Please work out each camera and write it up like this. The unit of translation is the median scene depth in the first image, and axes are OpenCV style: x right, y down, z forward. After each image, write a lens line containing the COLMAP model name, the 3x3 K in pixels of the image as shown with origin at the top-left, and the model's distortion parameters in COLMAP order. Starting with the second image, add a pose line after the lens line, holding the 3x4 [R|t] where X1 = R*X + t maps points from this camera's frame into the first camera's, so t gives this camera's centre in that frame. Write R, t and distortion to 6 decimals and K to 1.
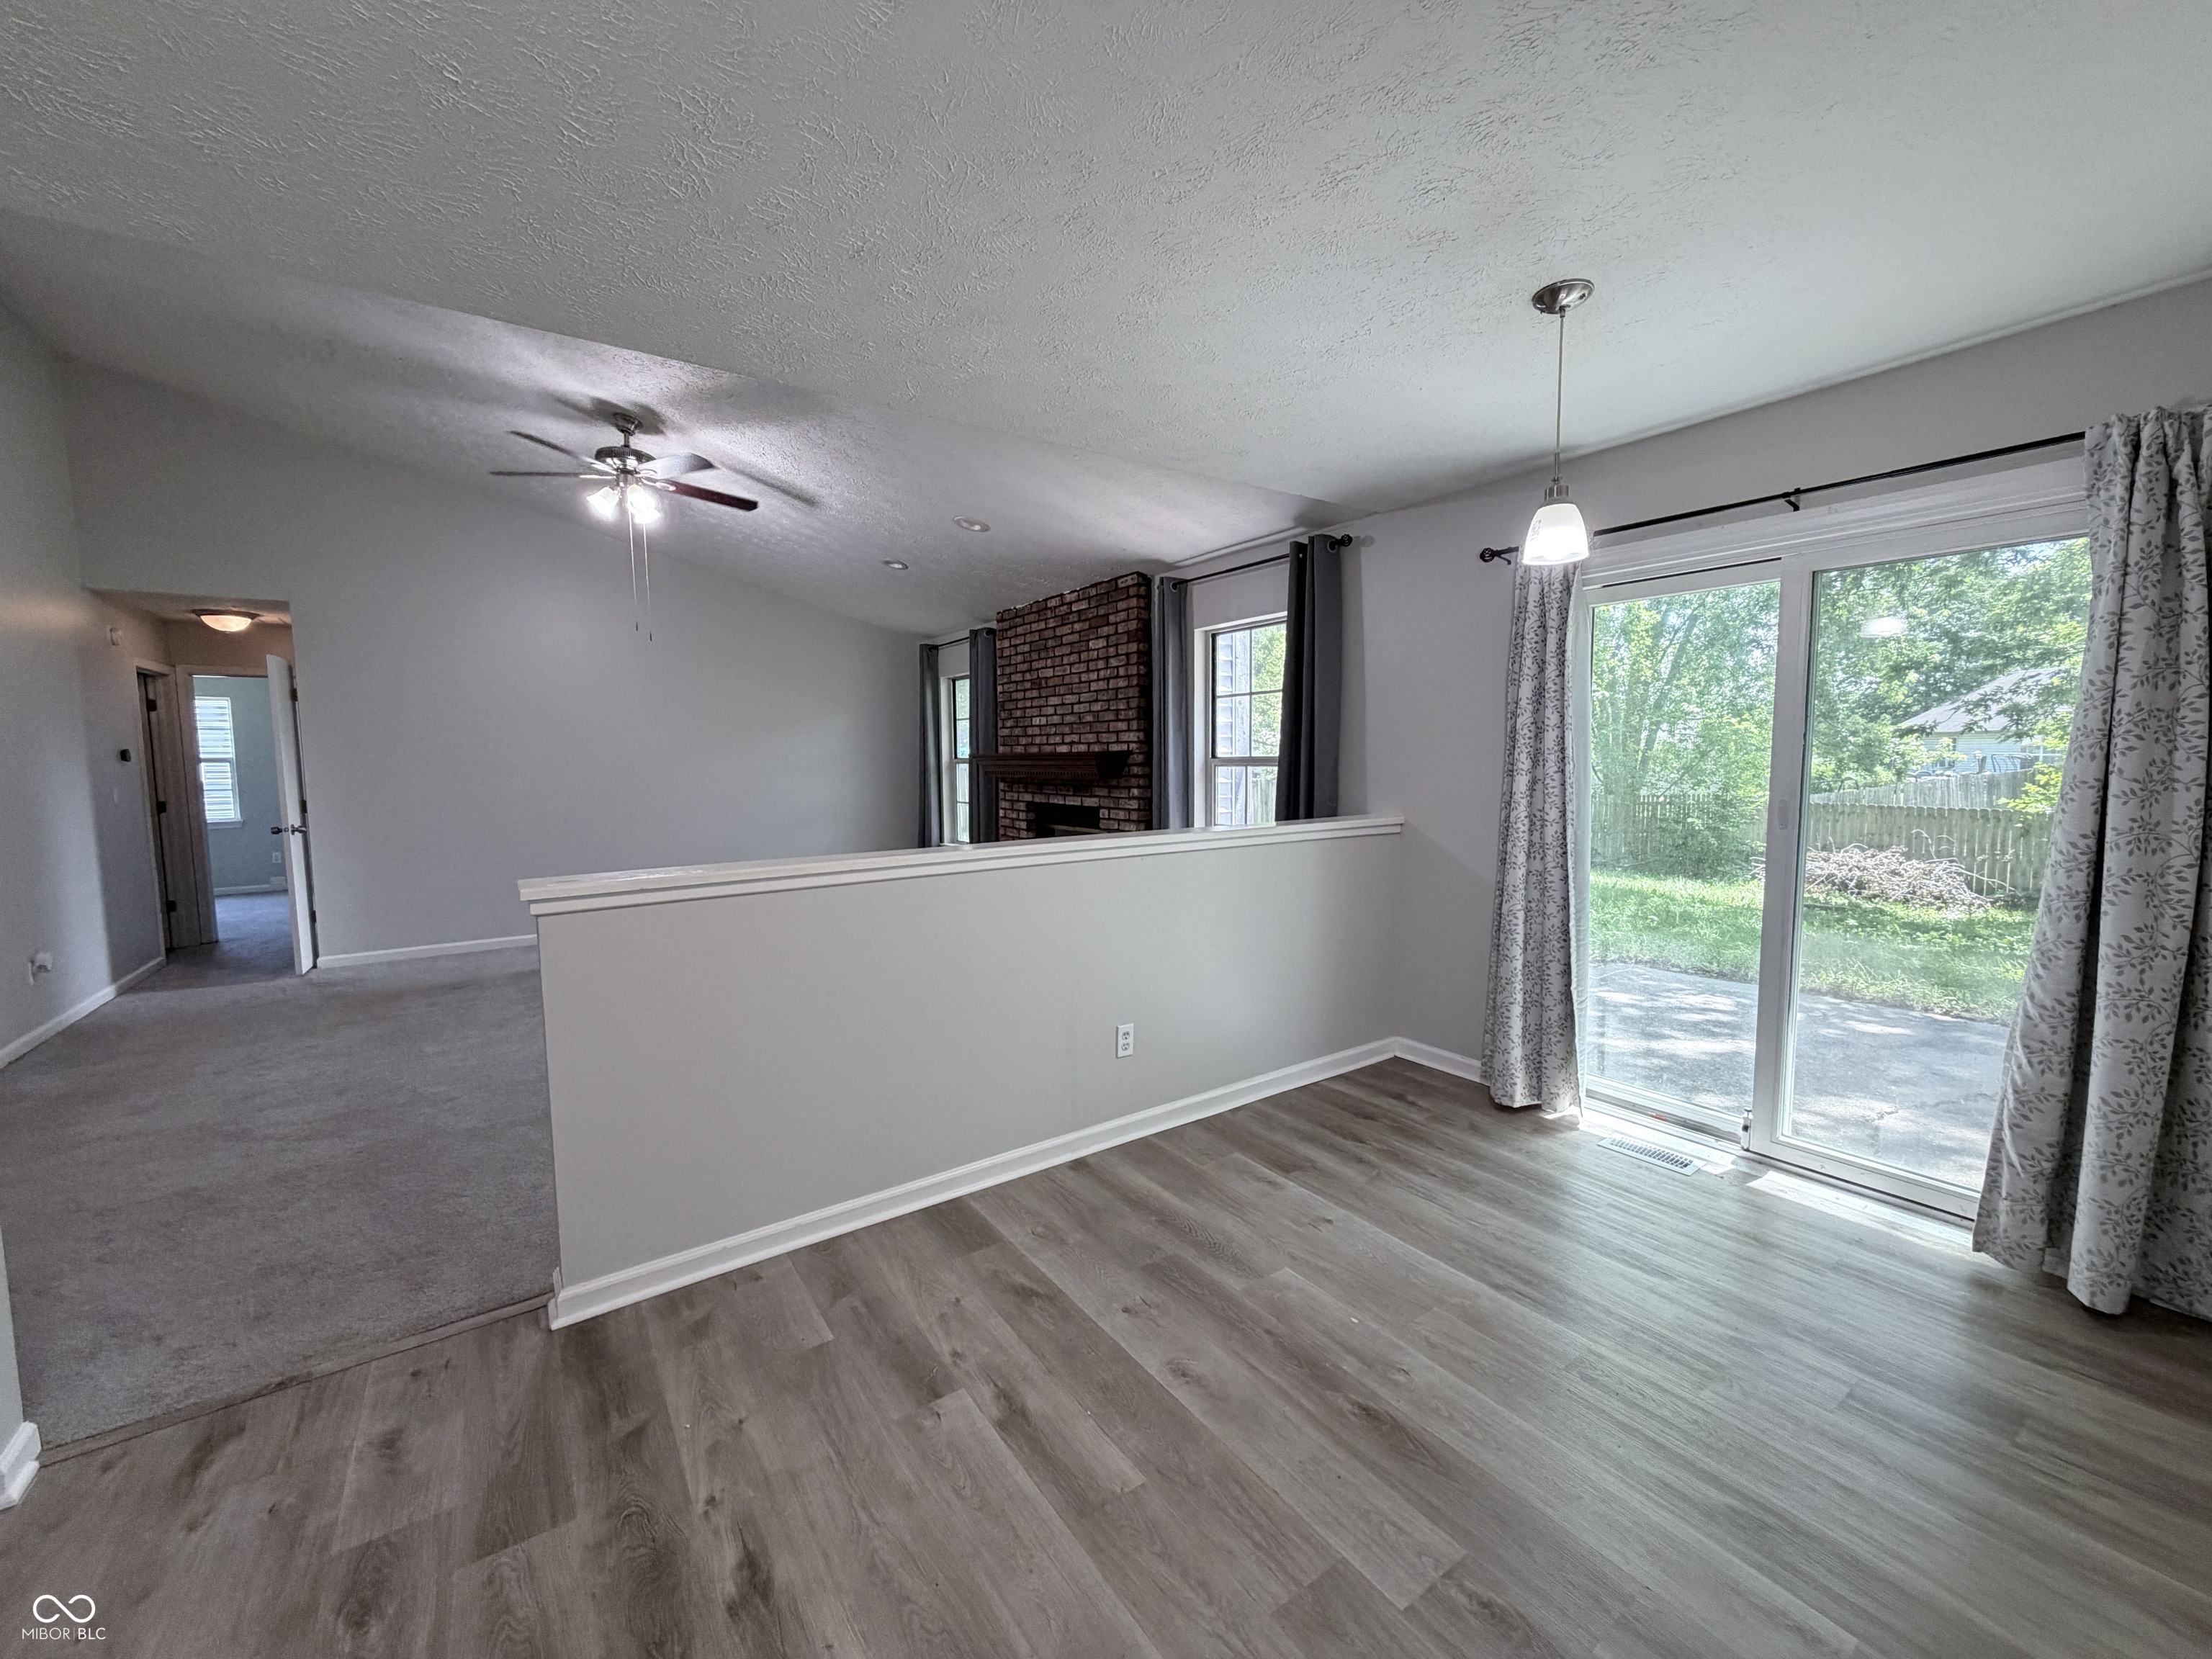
lens RADIAL K [[884.9, 0, 1108.0], [0, 884.9, 820.8], [0, 0, 1]] dist [-0.000298, 0.000197]
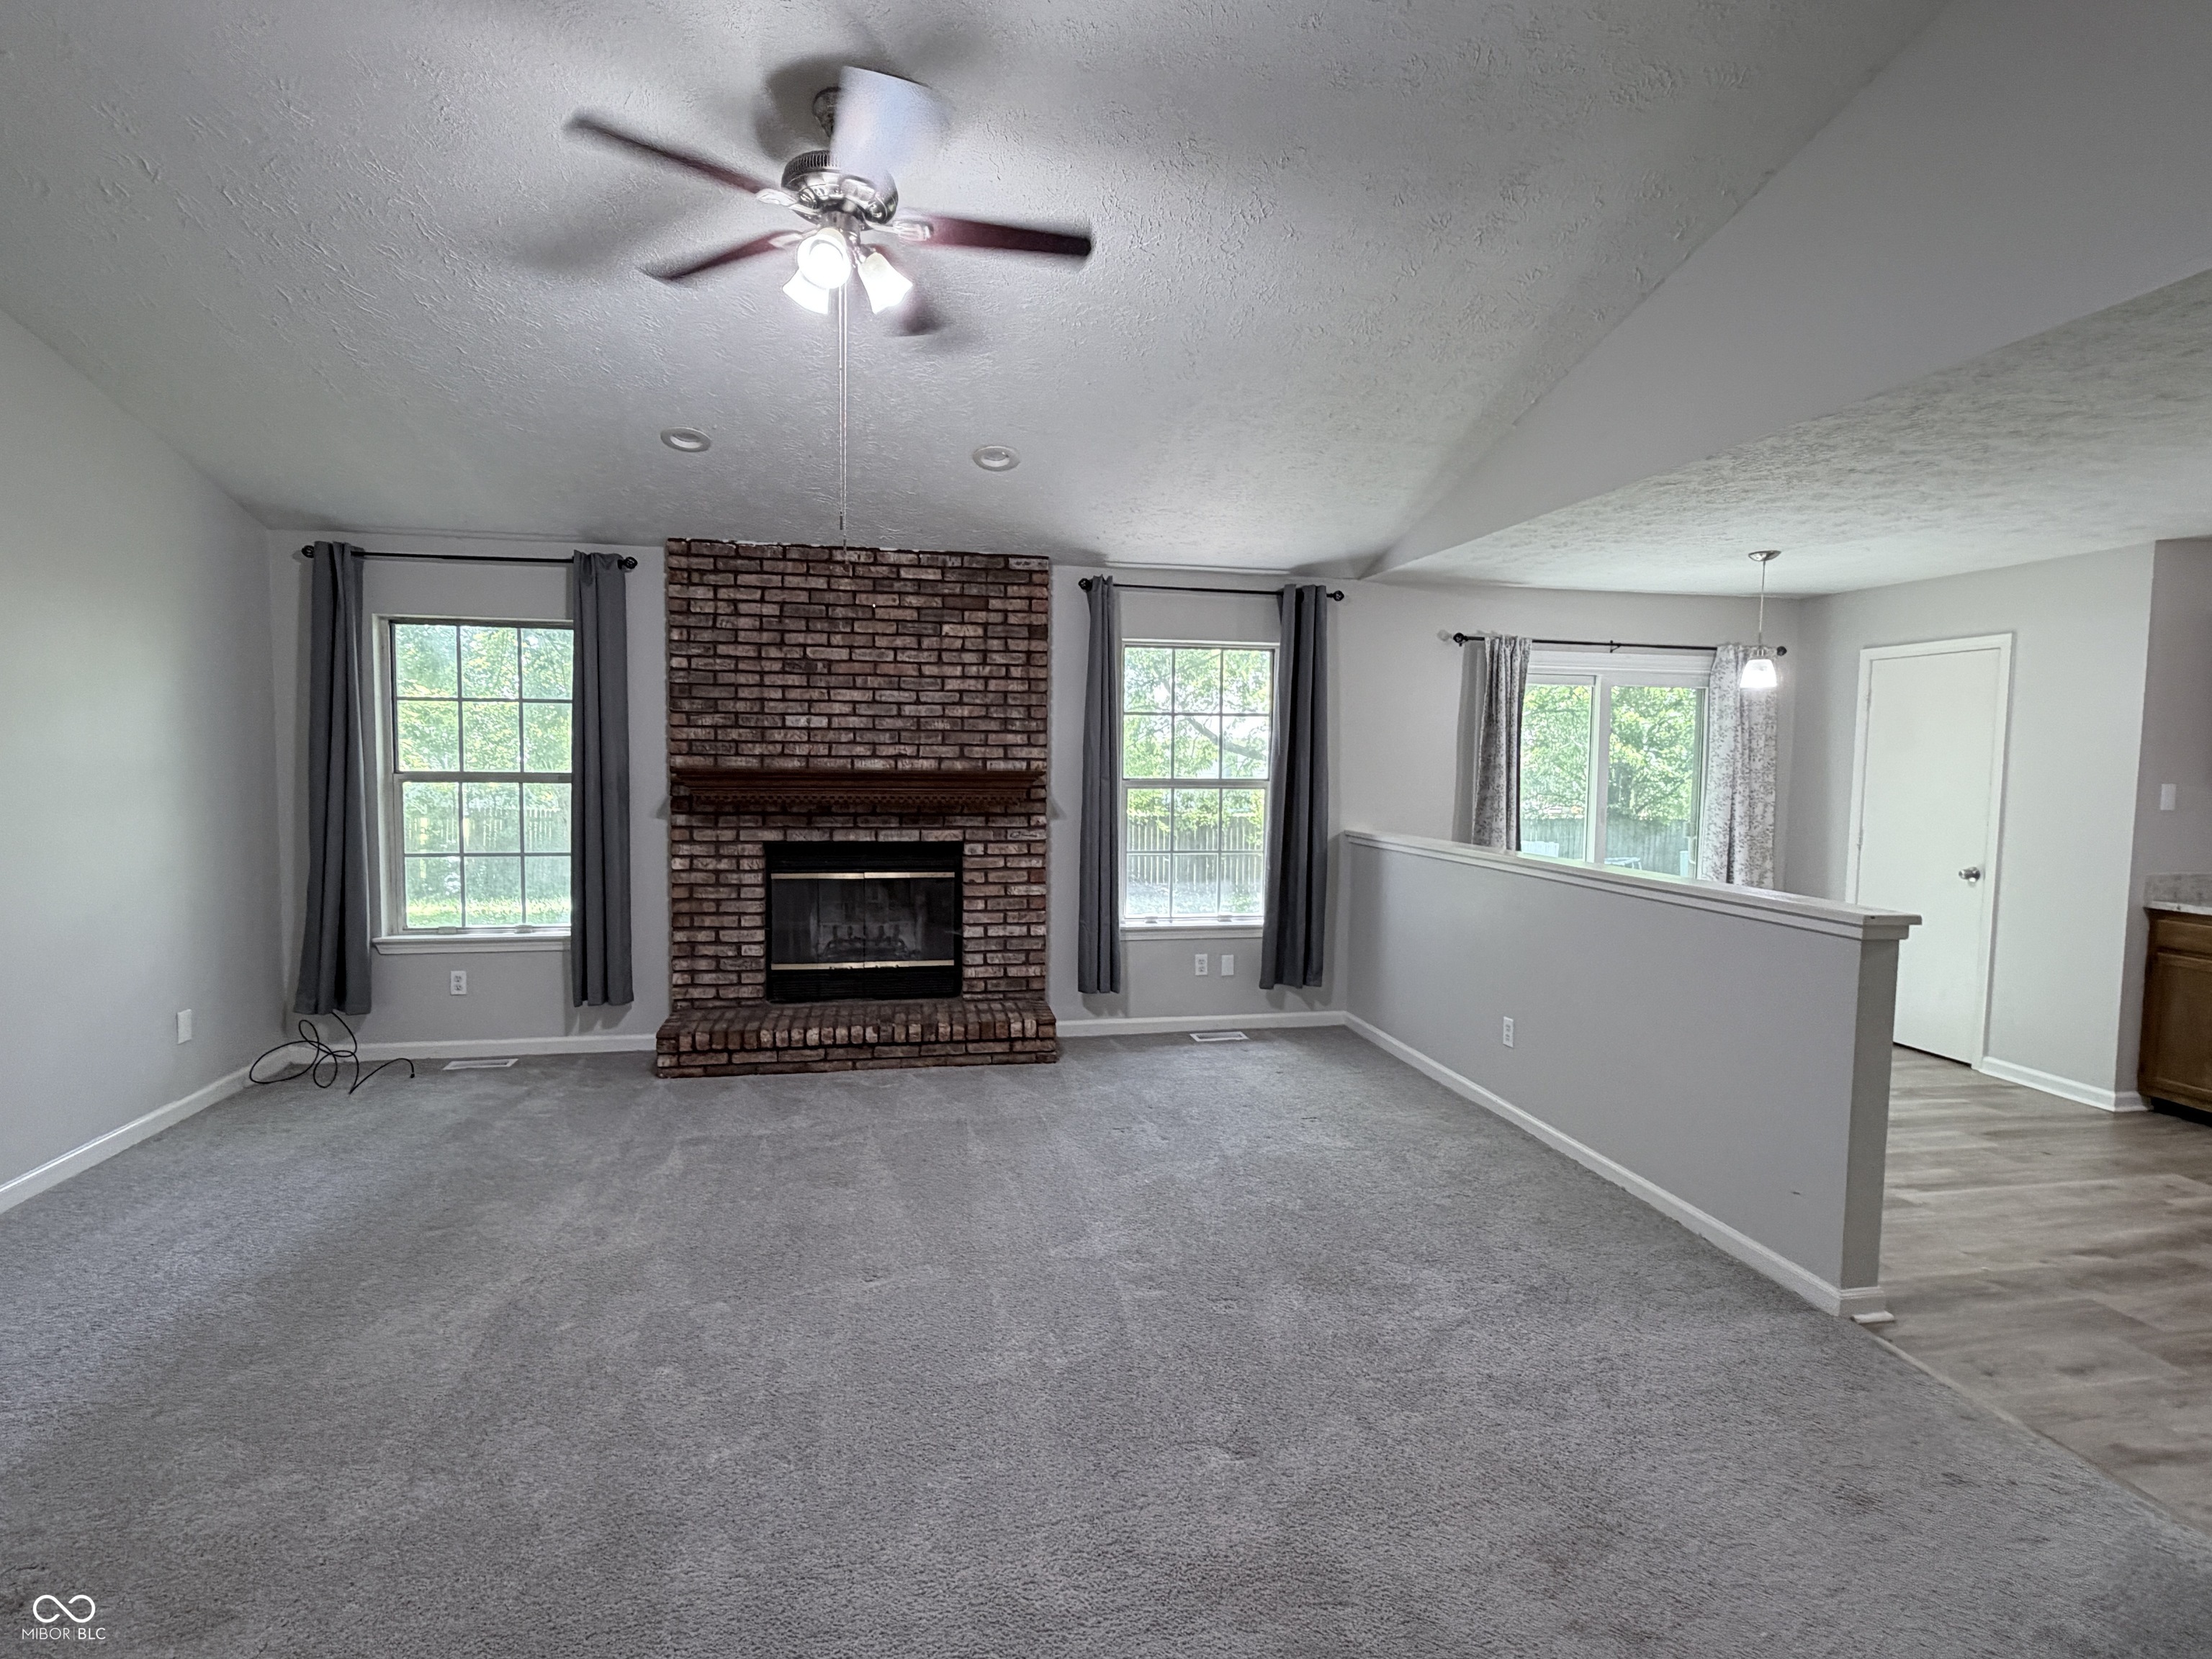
lens RADIAL K [[1111.6, 0, 1108.3], [0, 1111.6, 826.4], [0, 0, 1]] dist [0.002032, -0.001785]
pose [[0.400727, -0.037989, 0.915410, -0.829639], [0.051882, 0.998478, 0.018725, -0.039298], [-0.914727, 0.039990, 0.402088, 0.483325]]
